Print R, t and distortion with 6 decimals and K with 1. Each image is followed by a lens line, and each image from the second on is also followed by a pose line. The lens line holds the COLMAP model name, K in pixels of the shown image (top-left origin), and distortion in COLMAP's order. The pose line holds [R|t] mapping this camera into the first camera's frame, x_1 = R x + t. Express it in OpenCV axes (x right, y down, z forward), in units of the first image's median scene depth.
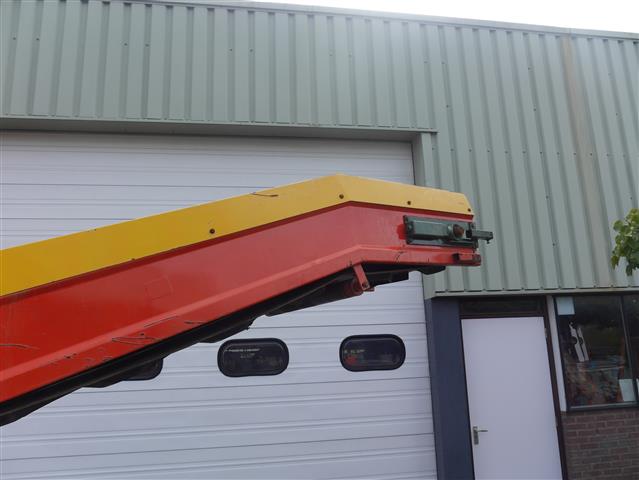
lens RADIAL K [[517.2, 0, 323.2], [0, 517.2, 240.9], [0, 0, 1]] dist [-0.042611, 0.010319]
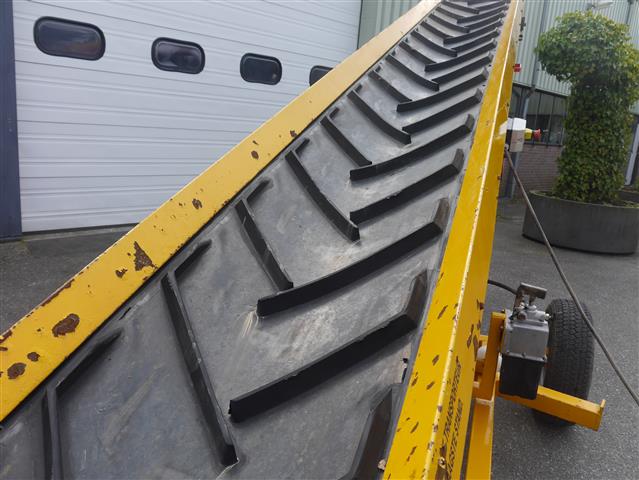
lens RADIAL K [[517.2, 0, 324.3], [0, 517.2, 240.6], [0, 0, 1]] dist [-0.042611, 0.010319]
pose [[0.813716, -0.028926, 0.580543, -0.763213], [-0.232178, 0.899450, 0.370248, 0.088274], [-0.532879, -0.436066, 0.725180, -0.247279]]
